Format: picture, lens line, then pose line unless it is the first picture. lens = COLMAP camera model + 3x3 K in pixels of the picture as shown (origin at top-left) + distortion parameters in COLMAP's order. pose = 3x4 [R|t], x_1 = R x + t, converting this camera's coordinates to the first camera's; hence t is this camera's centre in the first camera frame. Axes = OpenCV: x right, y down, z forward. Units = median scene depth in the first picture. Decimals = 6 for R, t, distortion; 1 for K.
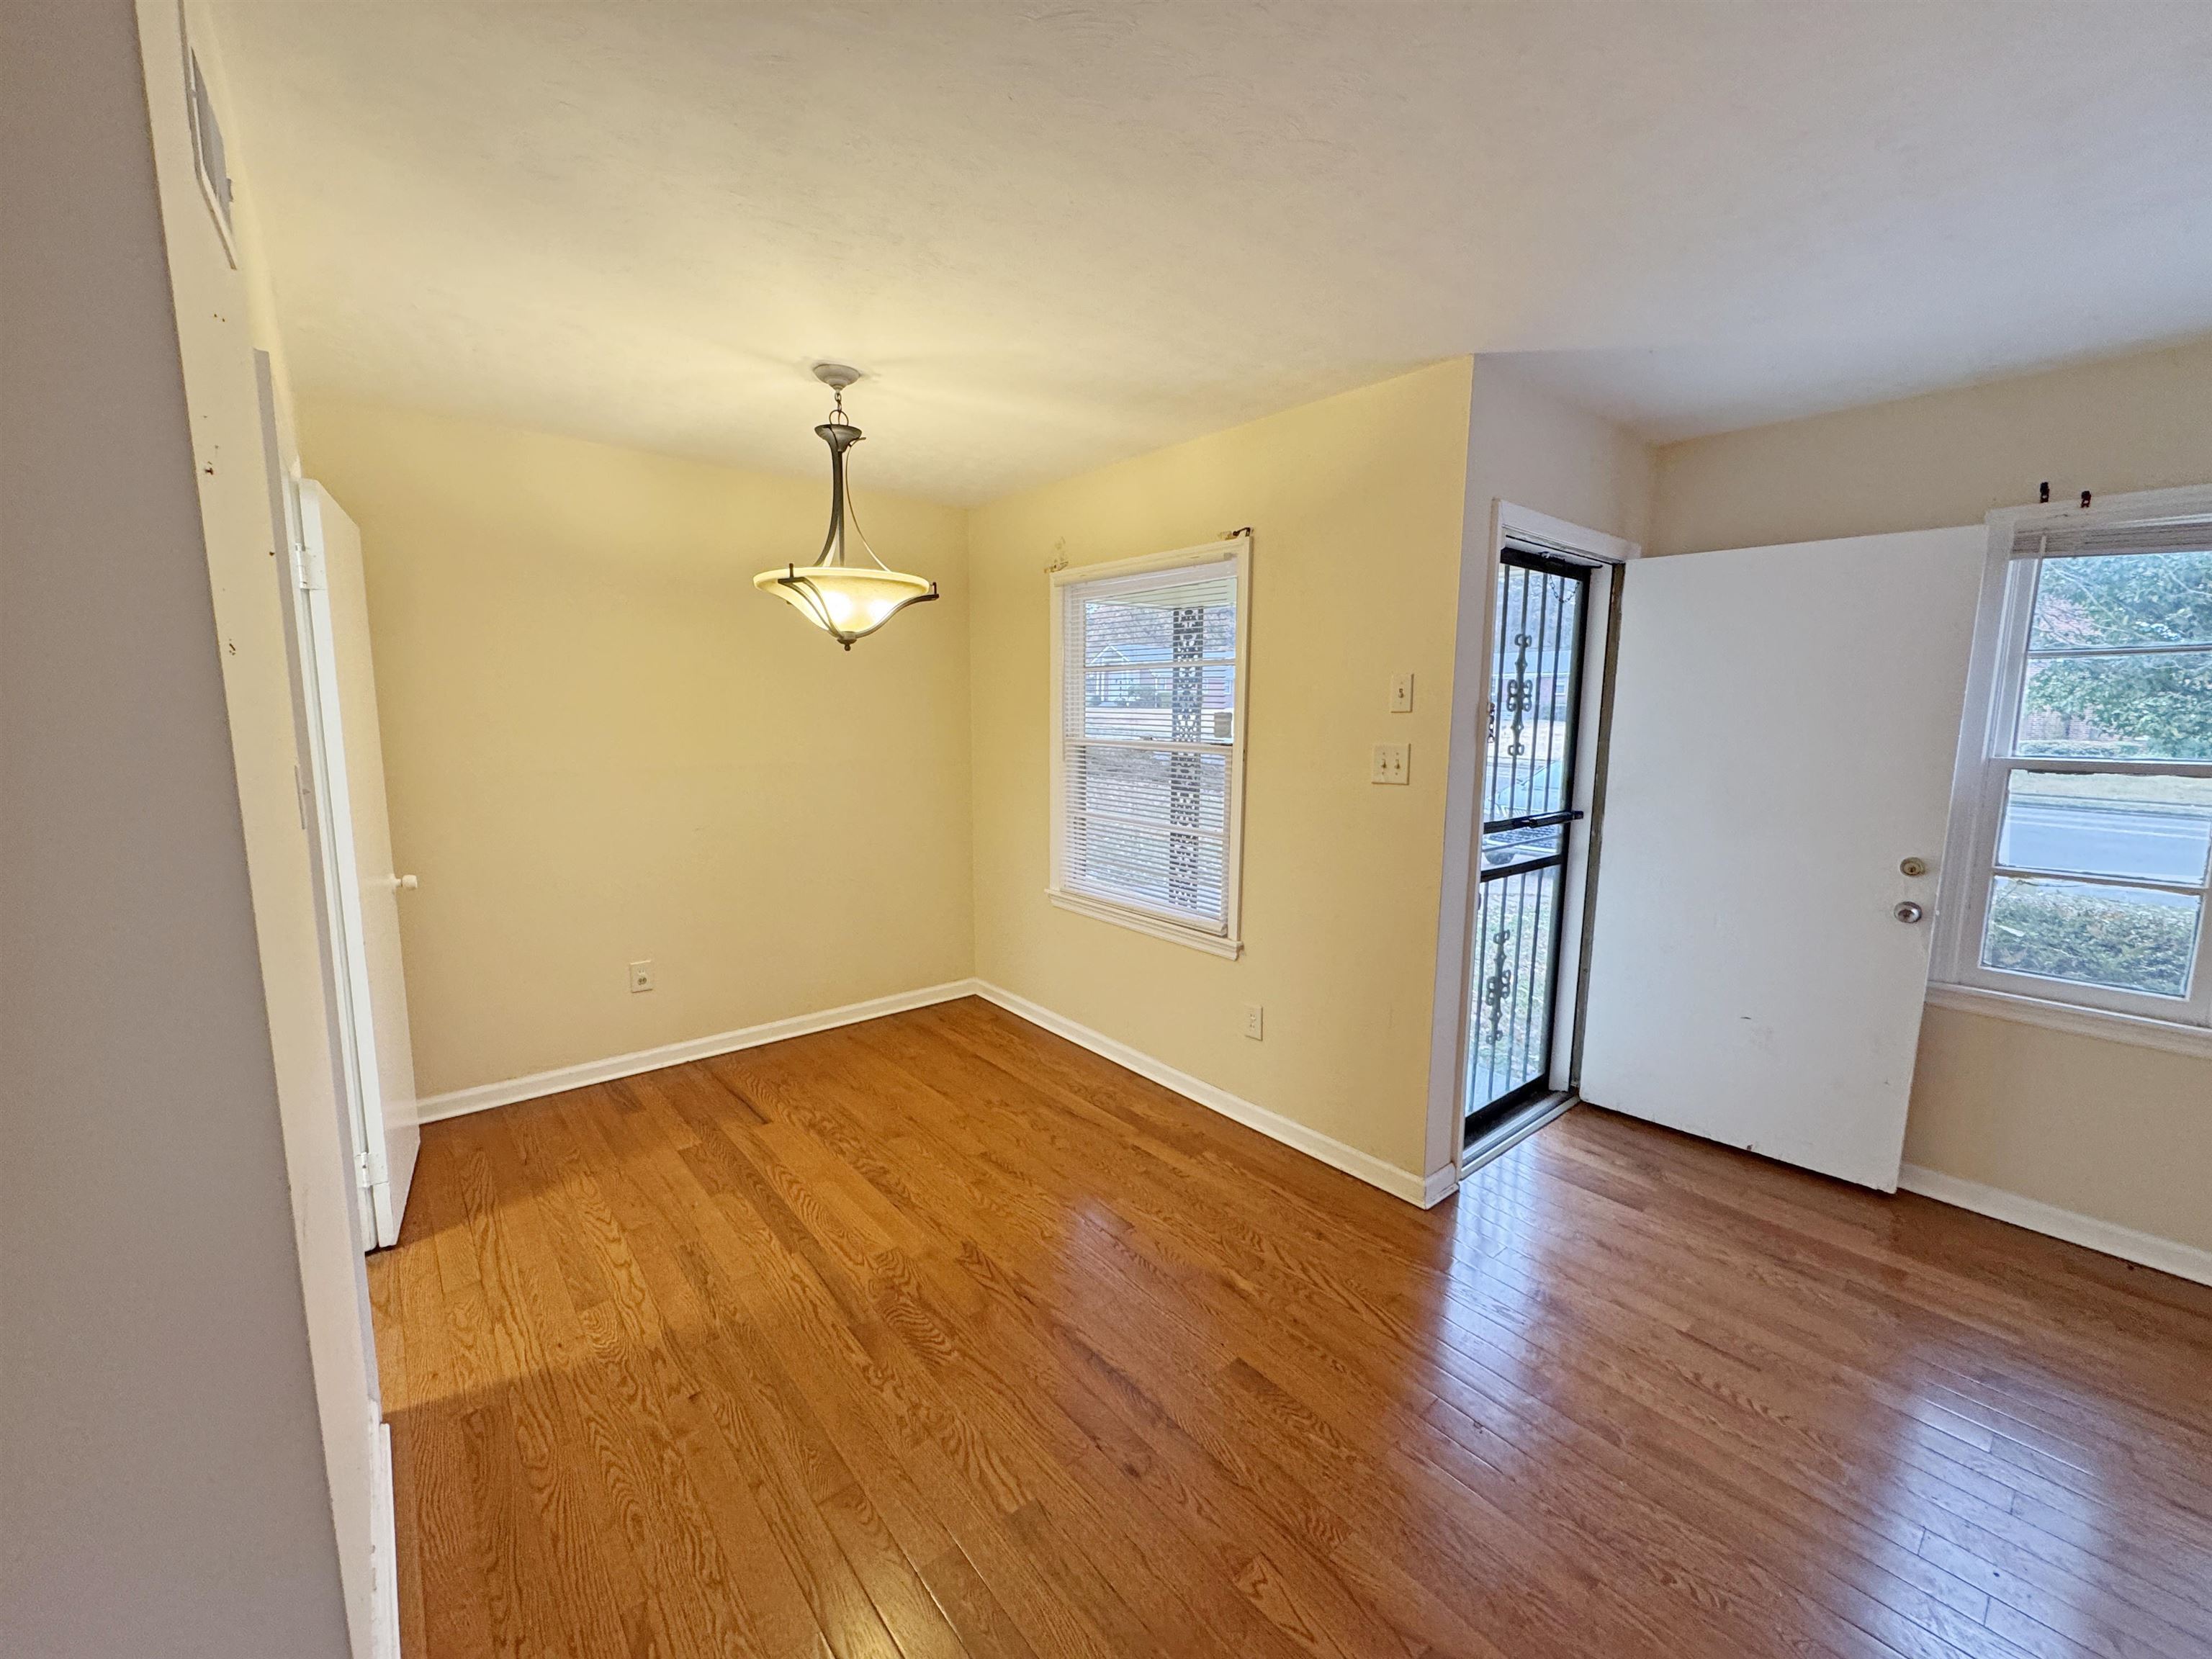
lens RADIAL K [[878.7, 0, 1110.9], [0, 878.7, 829.8], [0, 0, 1]] dist [-0.002342, 0.000103]
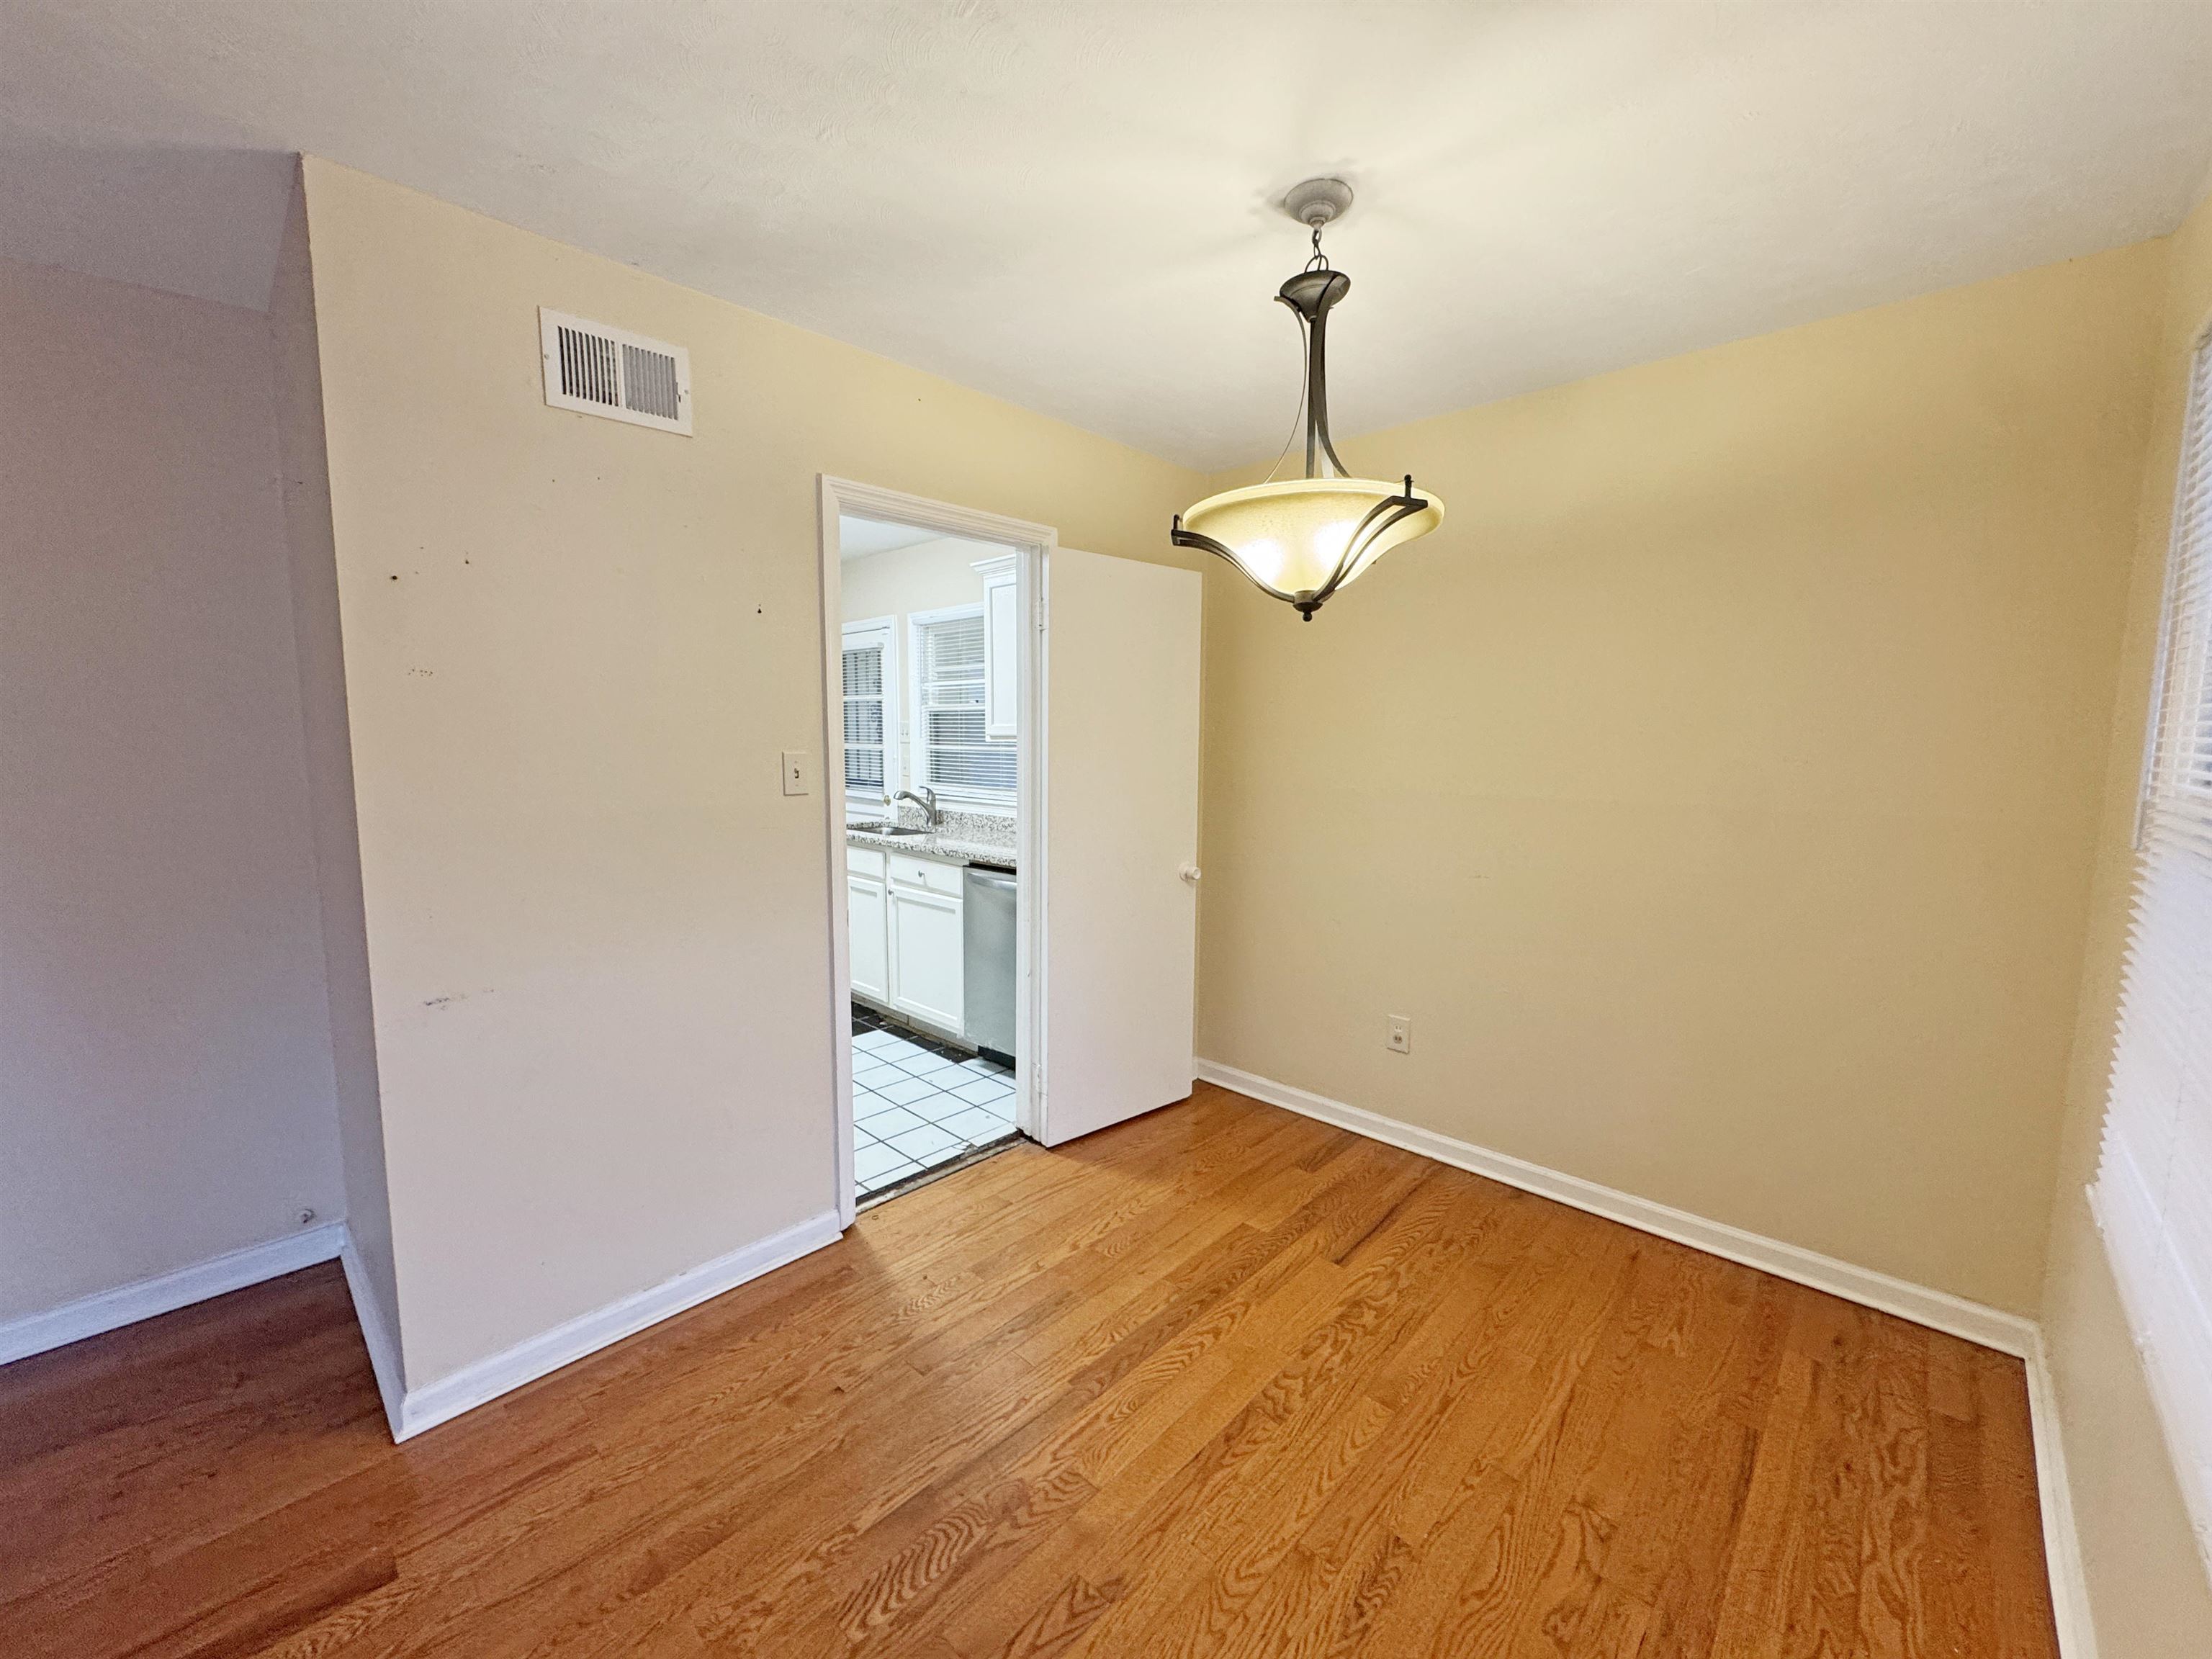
lens RADIAL K [[878.7, 0, 1105.4], [0, 878.7, 831.7], [0, 0, 1]] dist [-0.002342, 0.000103]
pose [[0.109608, 0.101764, -0.988752, 0.352000], [-0.138956, 0.986546, 0.086133, -0.083048], [0.984214, 0.127952, 0.122274, 0.789776]]
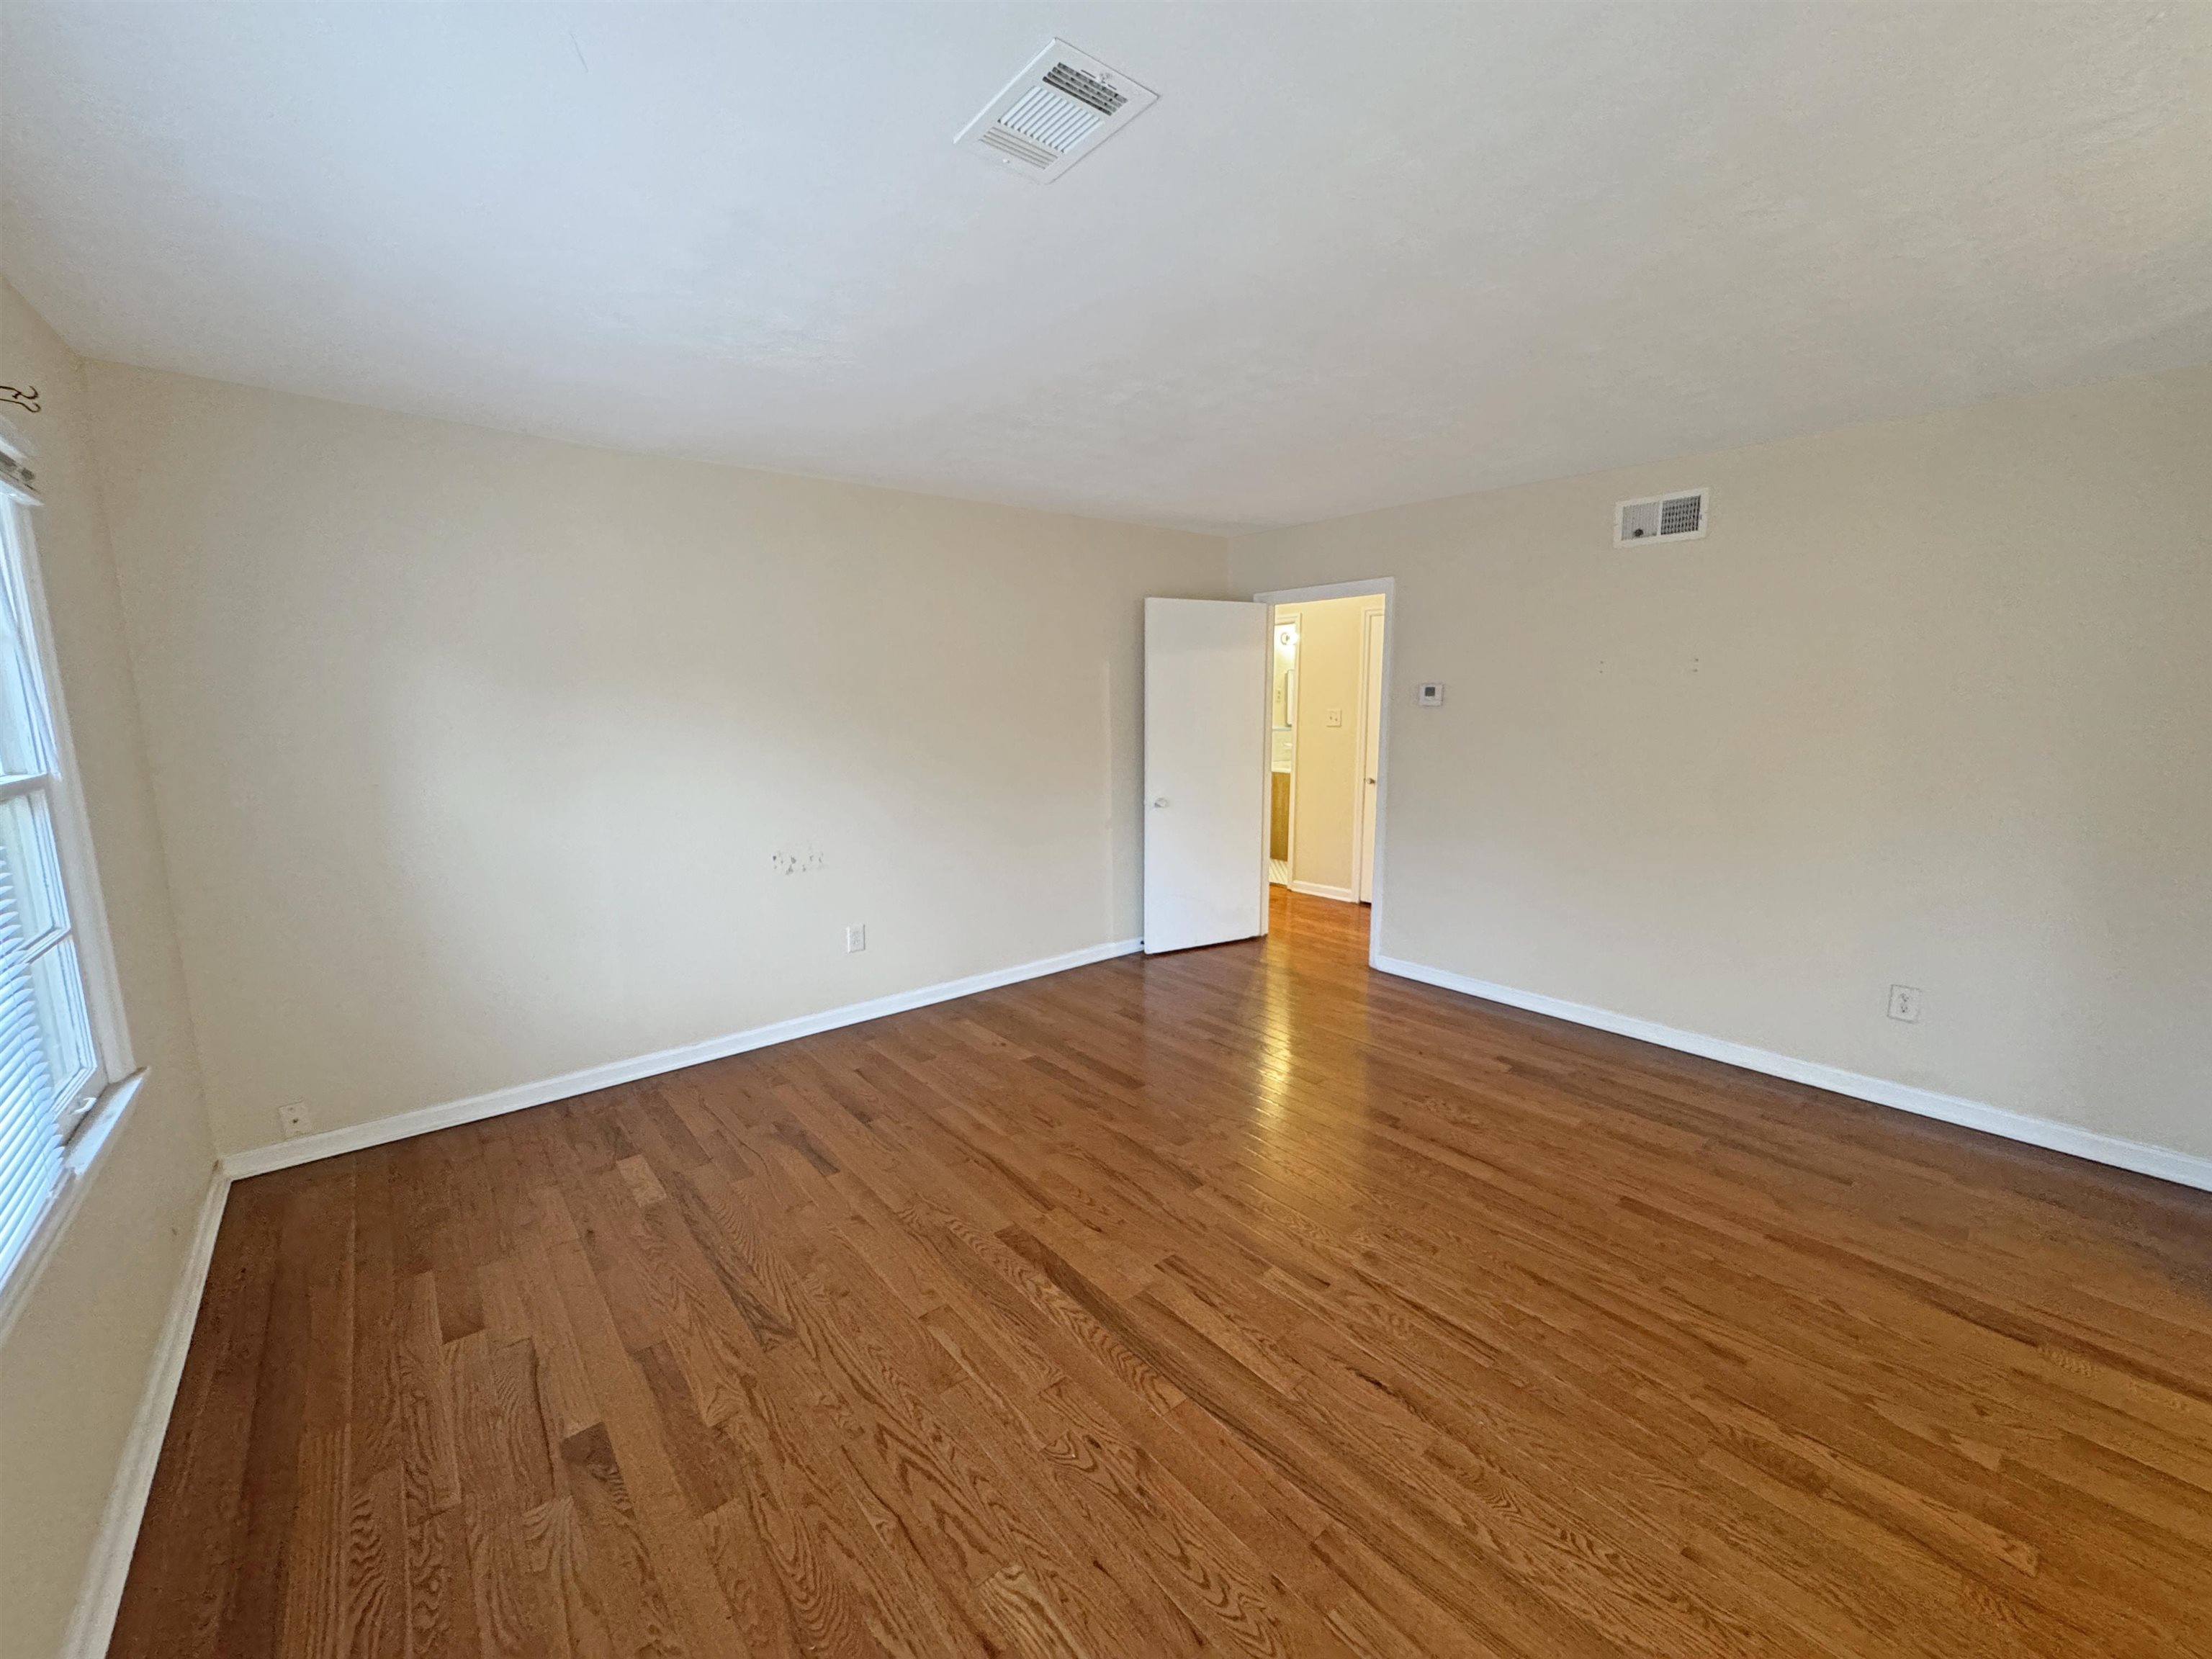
lens RADIAL K [[878.7, 0, 1112.1], [0, 878.7, 833.9], [0, 0, 1]] dist [-0.002342, 0.000103]
pose [[-0.999992, -0.003818, -0.001273, 0.701803], [-0.004023, 0.957038, 0.289935, -0.138880], [0.000111, 0.289938, -0.957046, 0.993237]]
